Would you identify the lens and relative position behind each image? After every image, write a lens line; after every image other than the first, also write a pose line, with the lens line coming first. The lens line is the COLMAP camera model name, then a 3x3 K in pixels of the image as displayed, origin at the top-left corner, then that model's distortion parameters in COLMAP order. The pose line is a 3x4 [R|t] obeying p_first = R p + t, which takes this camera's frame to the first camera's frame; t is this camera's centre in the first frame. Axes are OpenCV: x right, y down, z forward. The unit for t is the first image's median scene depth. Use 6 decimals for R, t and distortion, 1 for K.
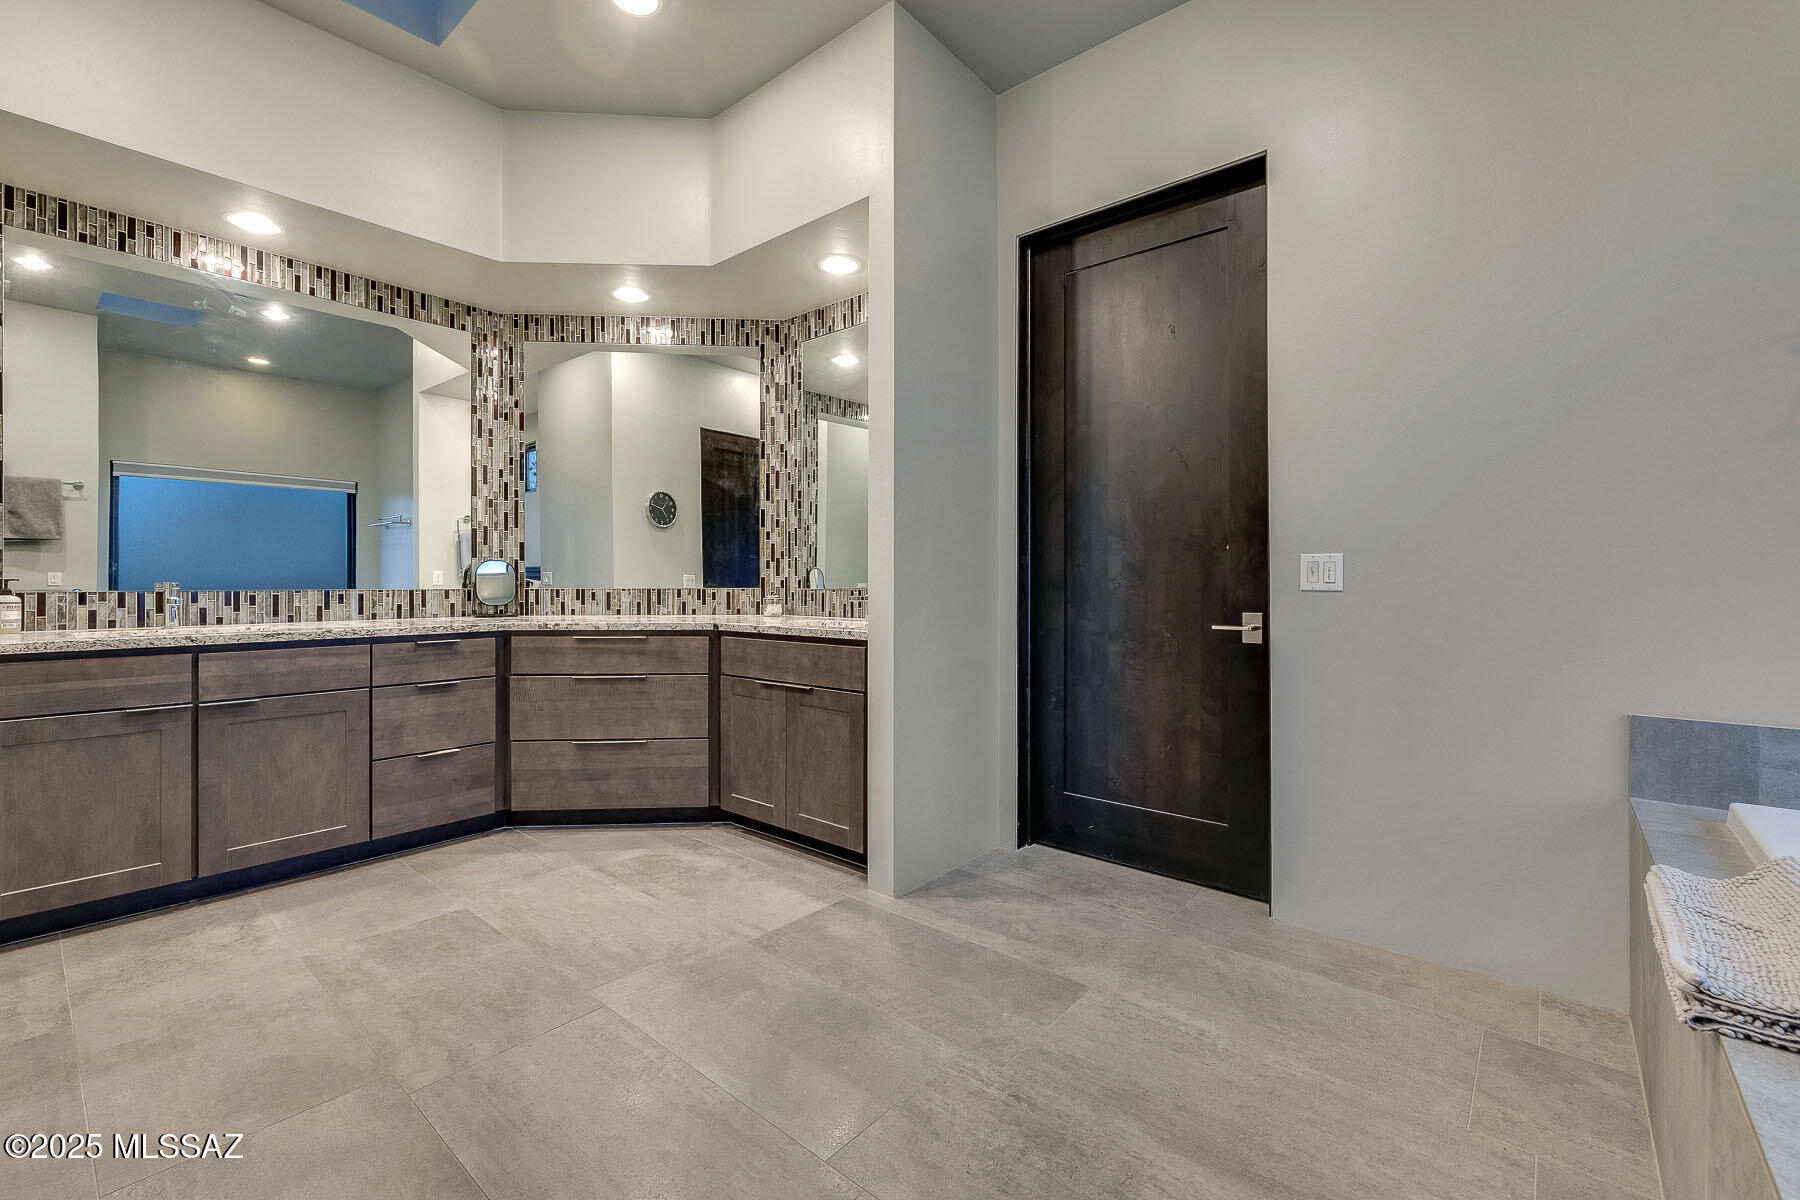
lens RADIAL K [[762.6, 0, 895.7], [0, 762.6, 588.8], [0, 0, 1]] dist [-0.000220, -0.000184]
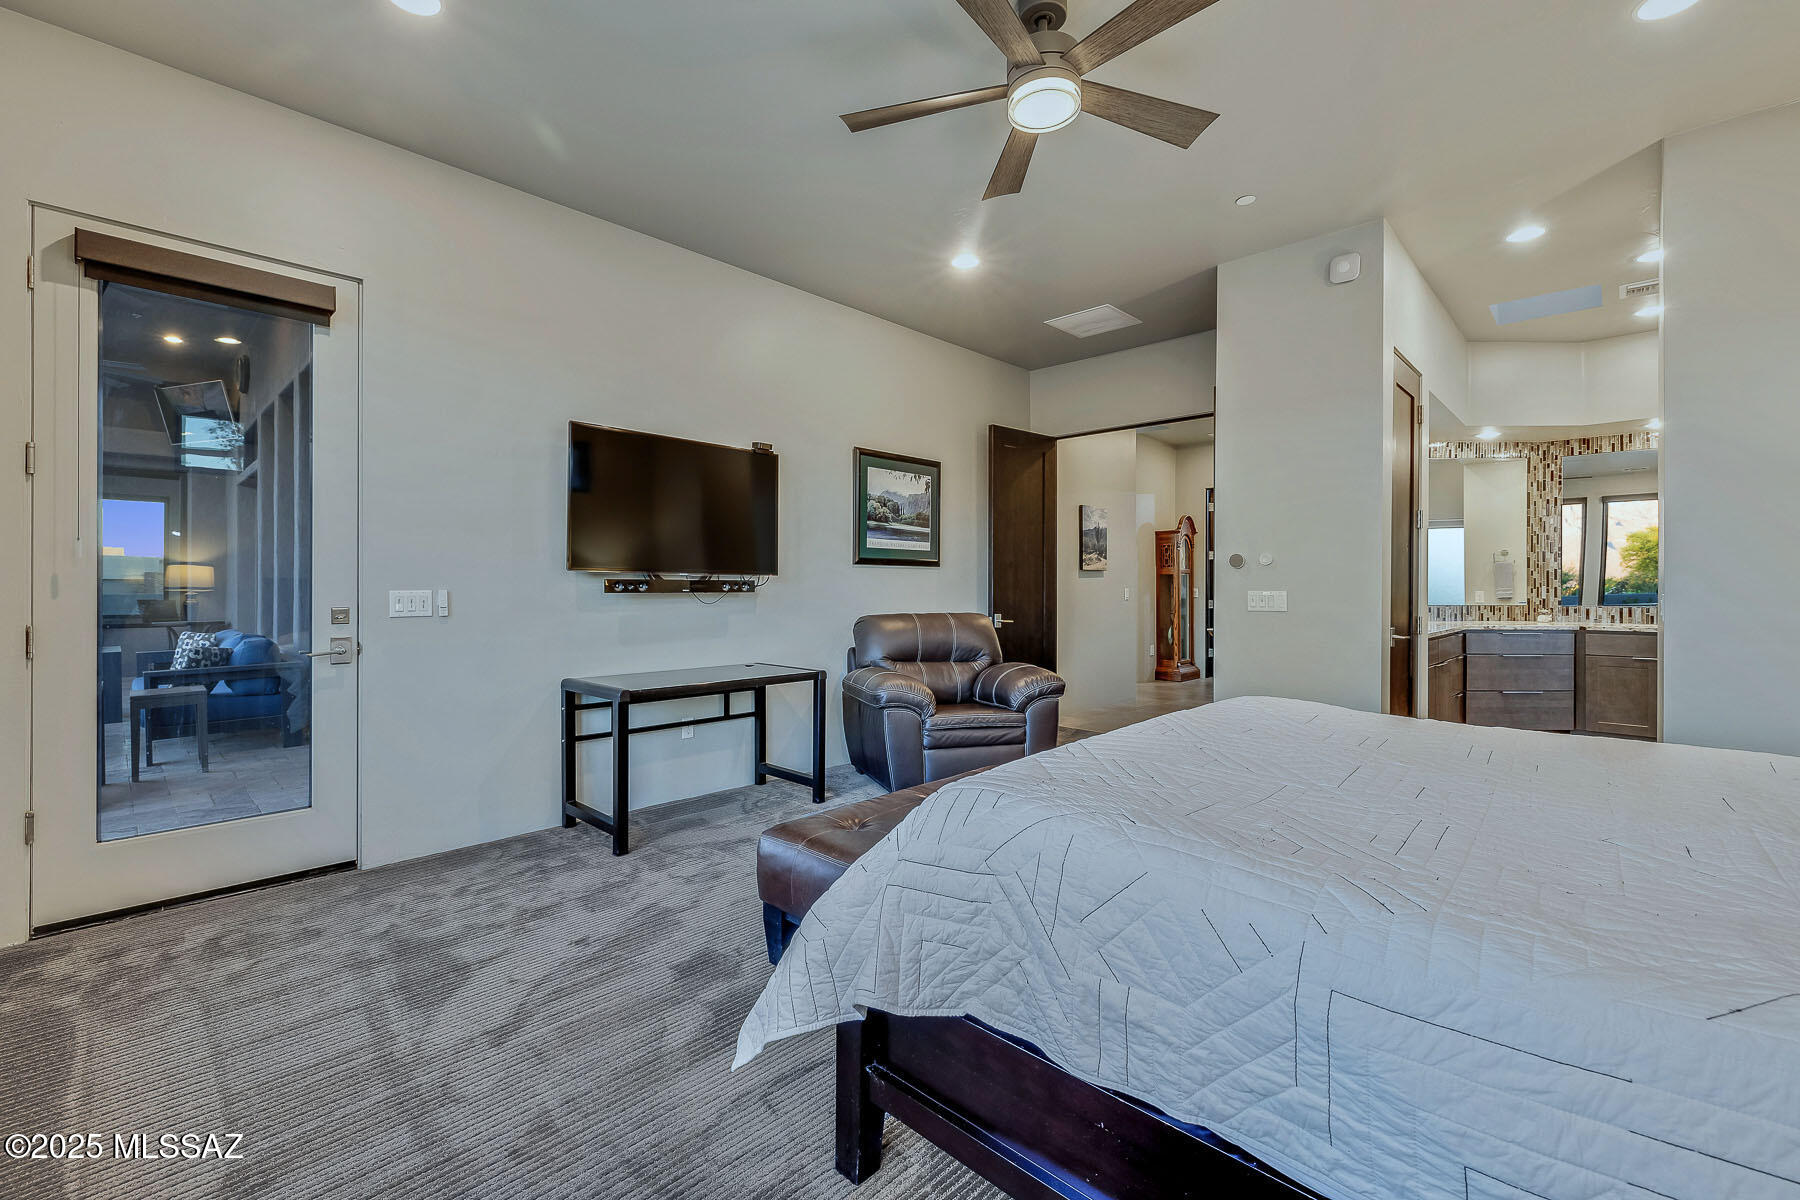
lens RADIAL K [[762.6, 0, 904.4], [0, 762.6, 598.5], [0, 0, 1]] dist [-0.000220, -0.000184]
pose [[0.999195, 0.003971, -0.039916, -1.528360], [-0.003701, 0.999970, 0.006852, -0.022704], [0.039942, -0.006698, 0.999180, -0.731859]]
